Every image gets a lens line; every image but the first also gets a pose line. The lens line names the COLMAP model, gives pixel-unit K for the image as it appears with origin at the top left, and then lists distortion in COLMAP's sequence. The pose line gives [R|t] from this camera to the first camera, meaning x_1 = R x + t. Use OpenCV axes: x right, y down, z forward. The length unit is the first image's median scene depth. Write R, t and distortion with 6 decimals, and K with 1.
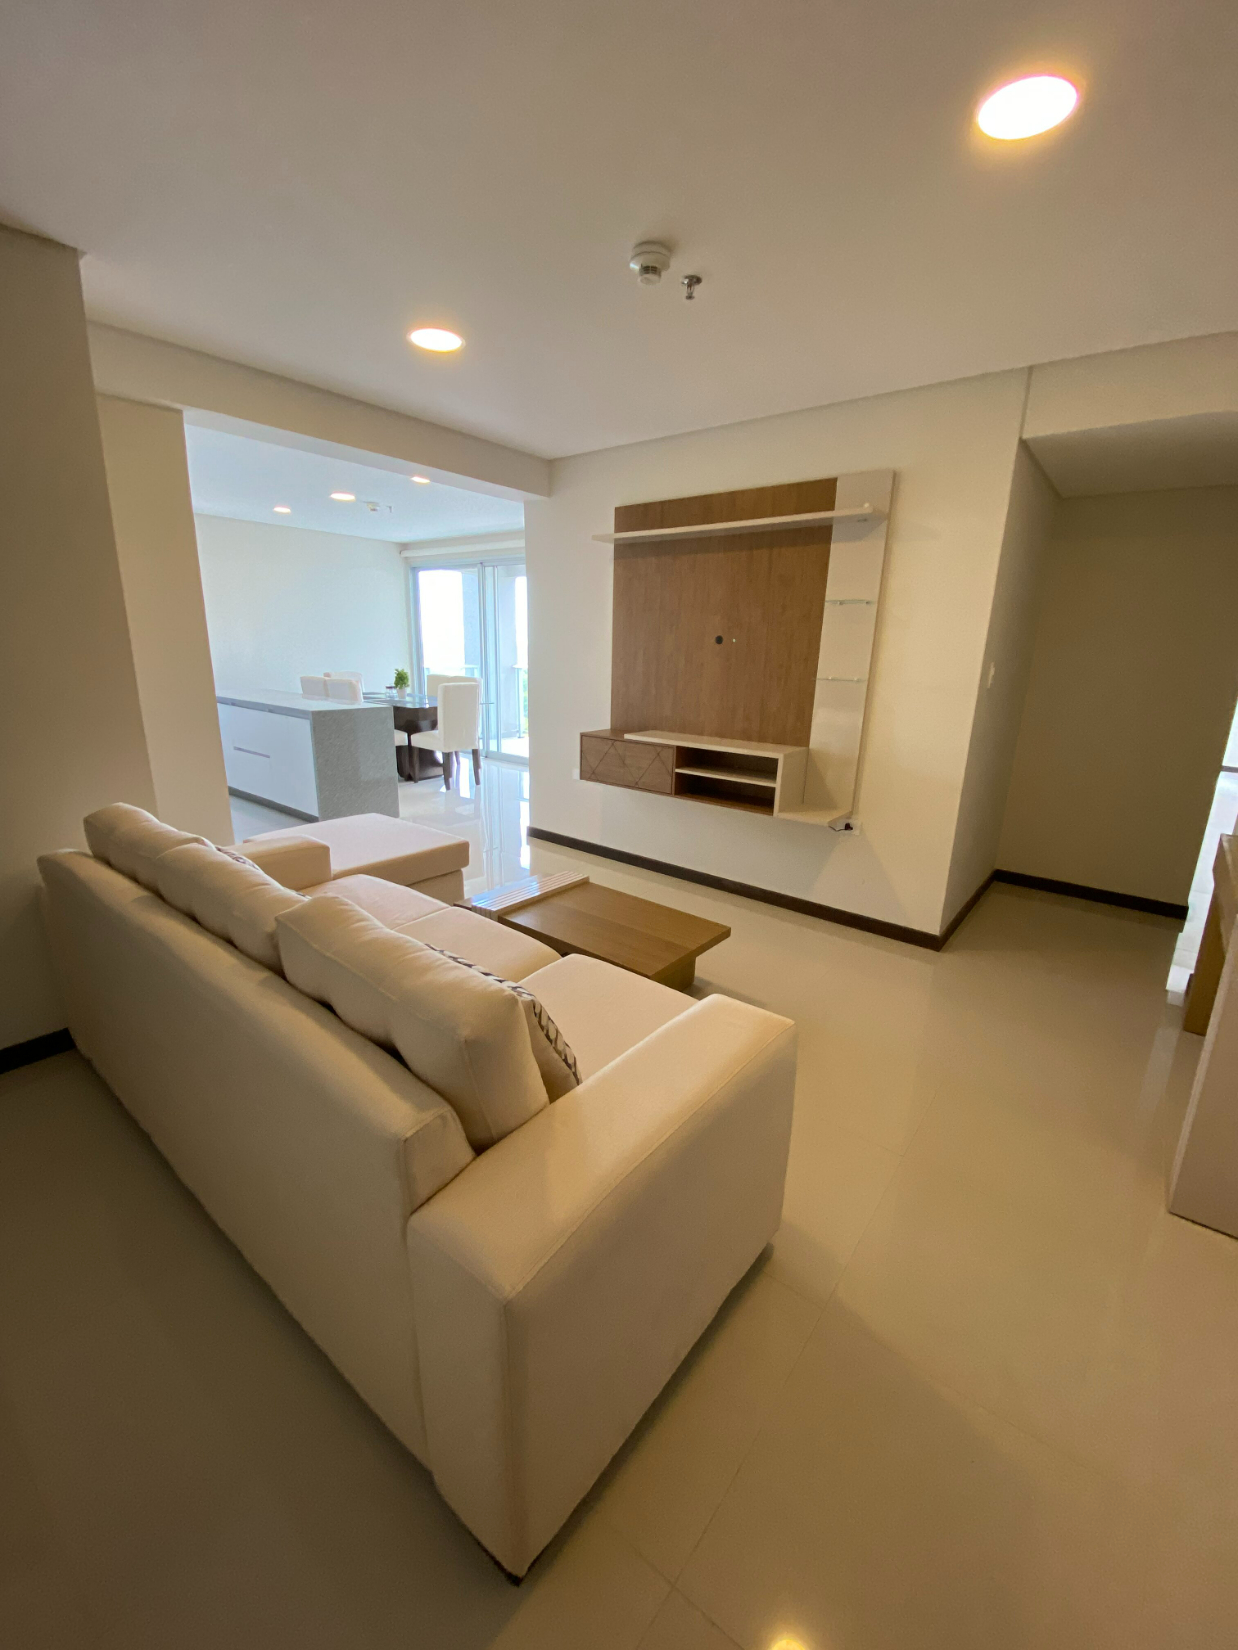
lens RADIAL K [[671.6, 0, 619.0], [0, 671.6, 825.0], [0, 0, 1]] dist [0.037424, -0.000031]
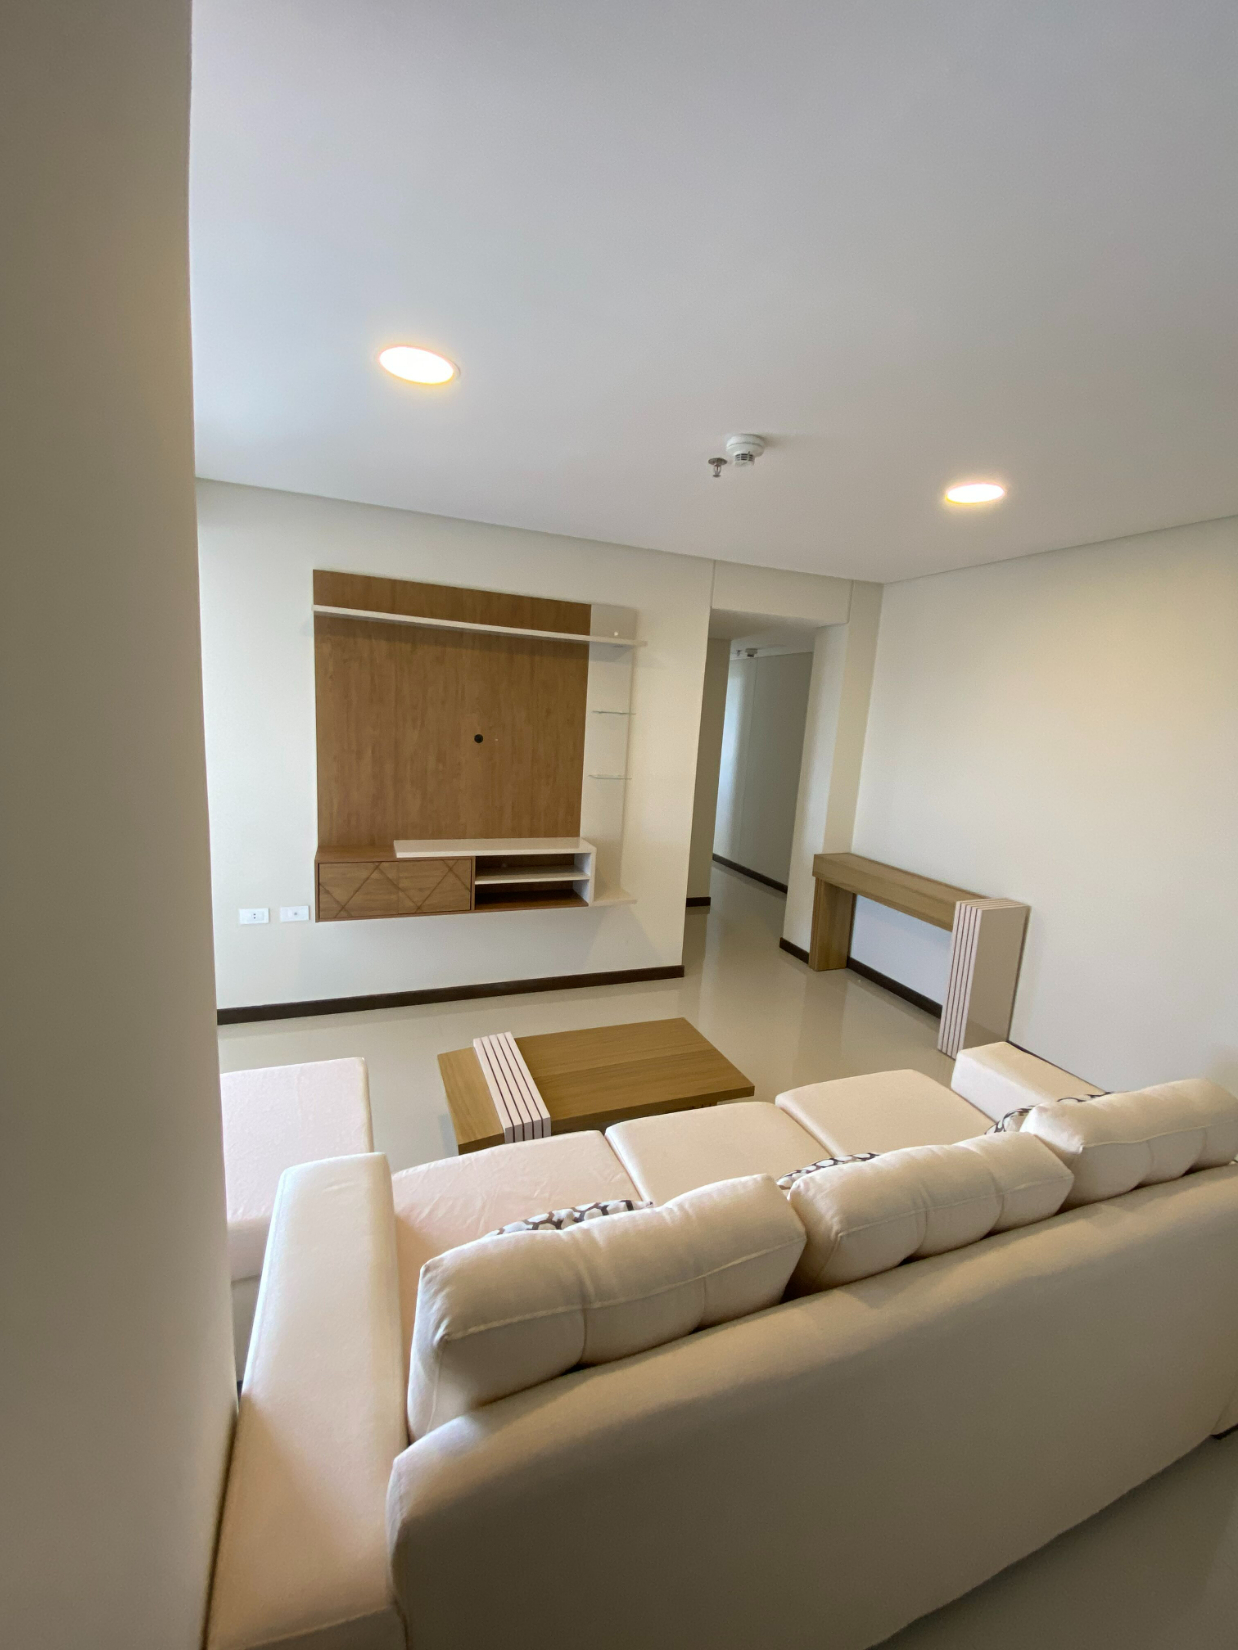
lens RADIAL K [[646.9, 0, 619.0], [0, 646.9, 825.0], [0, 0, 1]] dist [-0.000066, -0.000032]
pose [[0.480455, -0.129597, 0.867391, -0.568237], [0.183943, 0.981915, 0.044820, -0.162445], [-0.857513, 0.138016, 0.495604, 0.403830]]
